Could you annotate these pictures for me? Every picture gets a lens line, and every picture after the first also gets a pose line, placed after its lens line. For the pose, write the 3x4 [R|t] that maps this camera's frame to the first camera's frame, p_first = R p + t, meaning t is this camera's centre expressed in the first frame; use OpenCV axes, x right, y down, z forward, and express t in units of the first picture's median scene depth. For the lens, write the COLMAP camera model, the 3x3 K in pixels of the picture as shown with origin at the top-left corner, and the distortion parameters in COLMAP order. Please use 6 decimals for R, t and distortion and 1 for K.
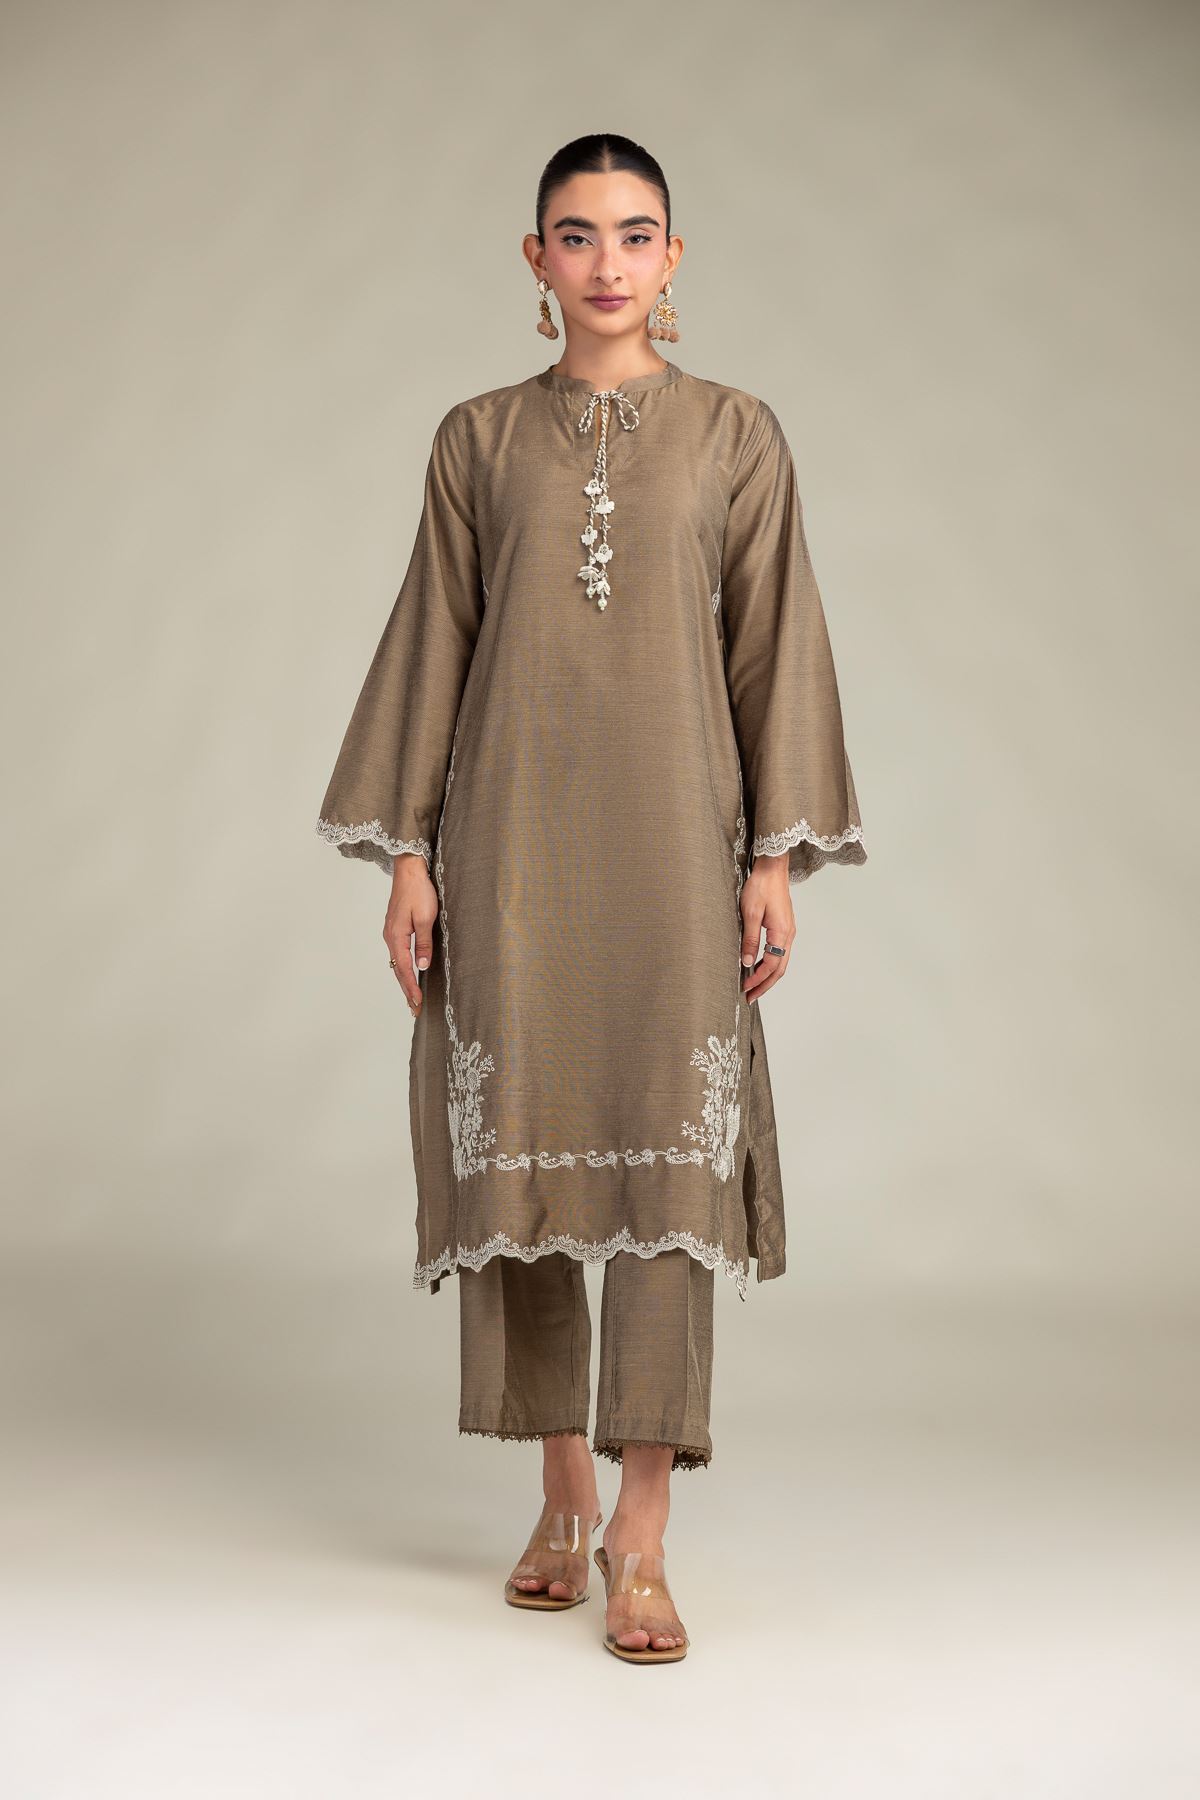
lens RADIAL K [[3307.6, 0, 600.0], [0, 3307.6, 900.0], [0, 0, 1]] dist [-0.030535, 0.007761]
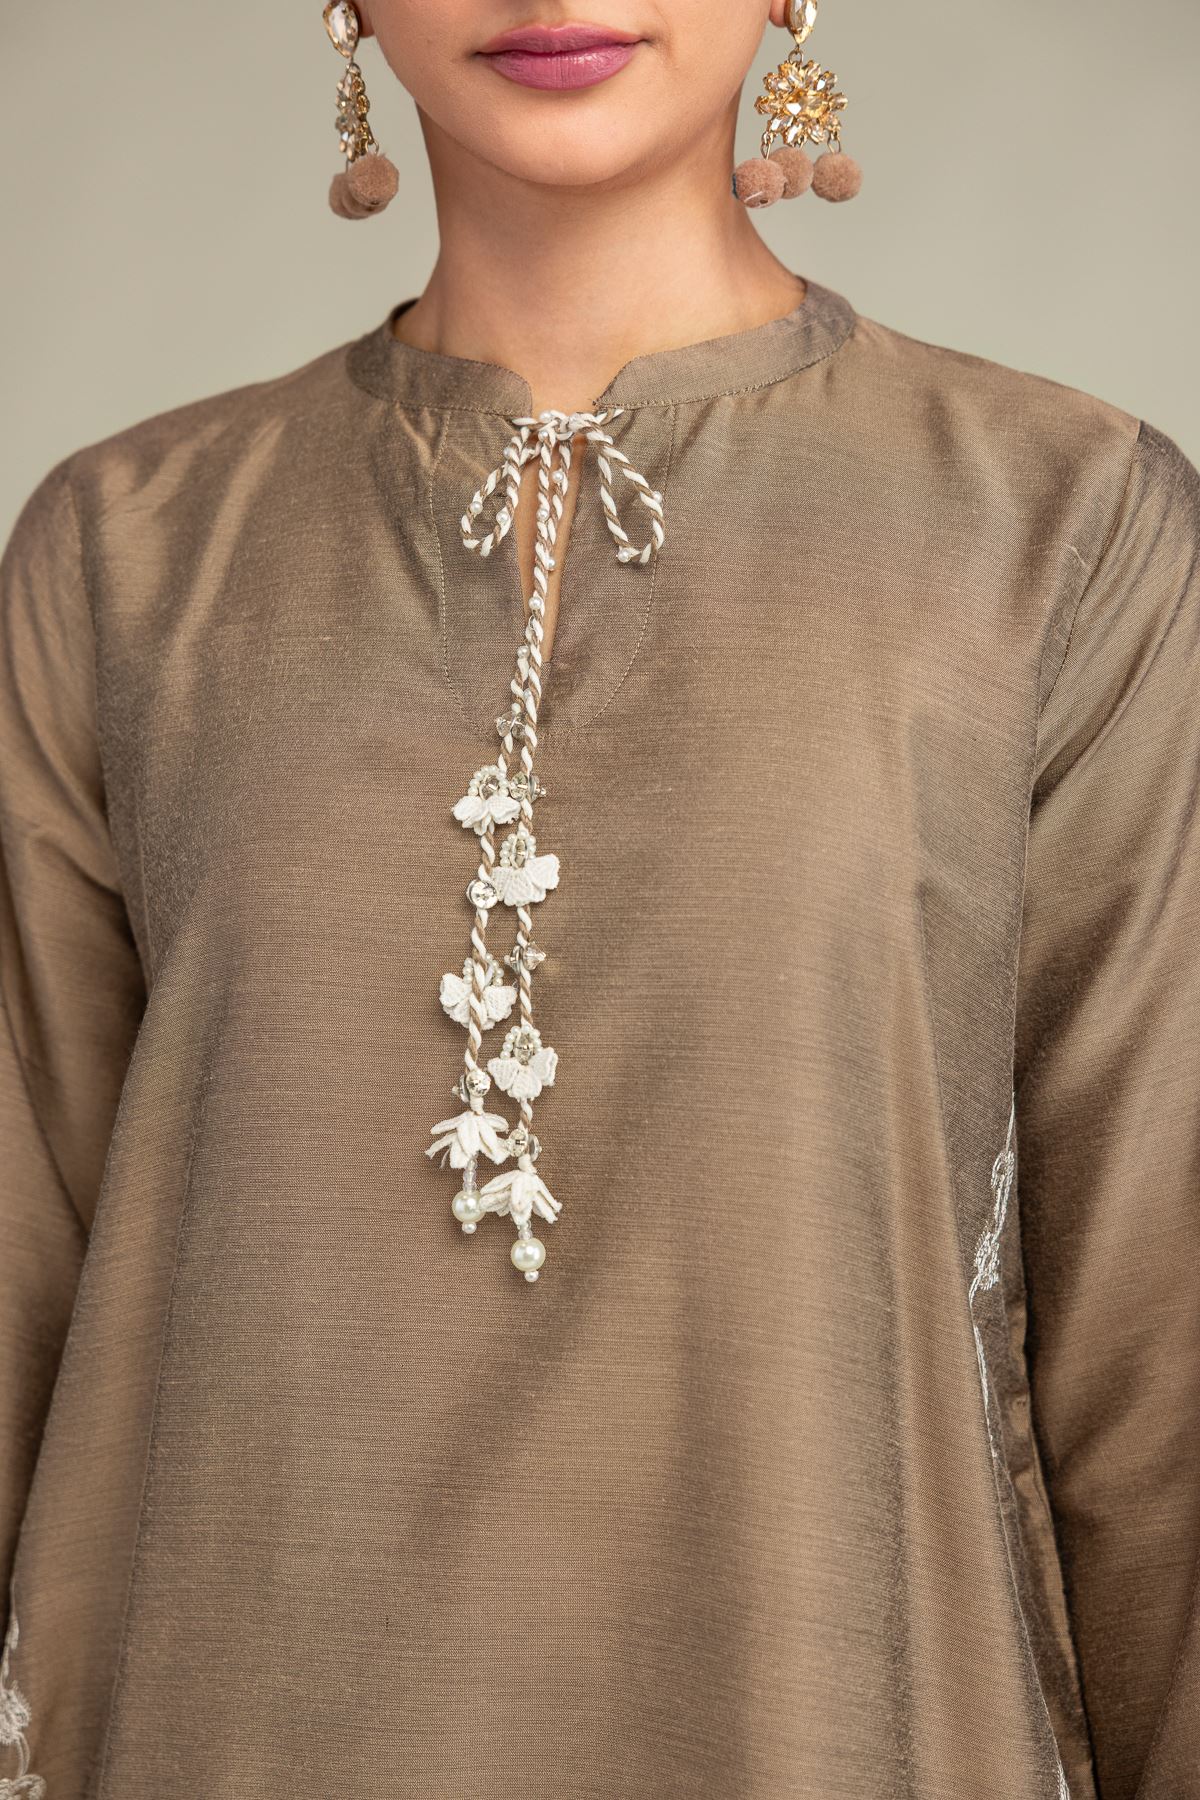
lens RADIAL K [[3312.4, 0, 600.0], [0, 3312.4, 900.0], [0, 0, 1]] dist [0.297101, 0.001156]
pose [[0.994908, -0.007617, -0.100500, 0.031809], [0.011264, 0.999297, 0.035767, -0.122880], [0.100157, -0.036717, 0.994294, 0.725939]]
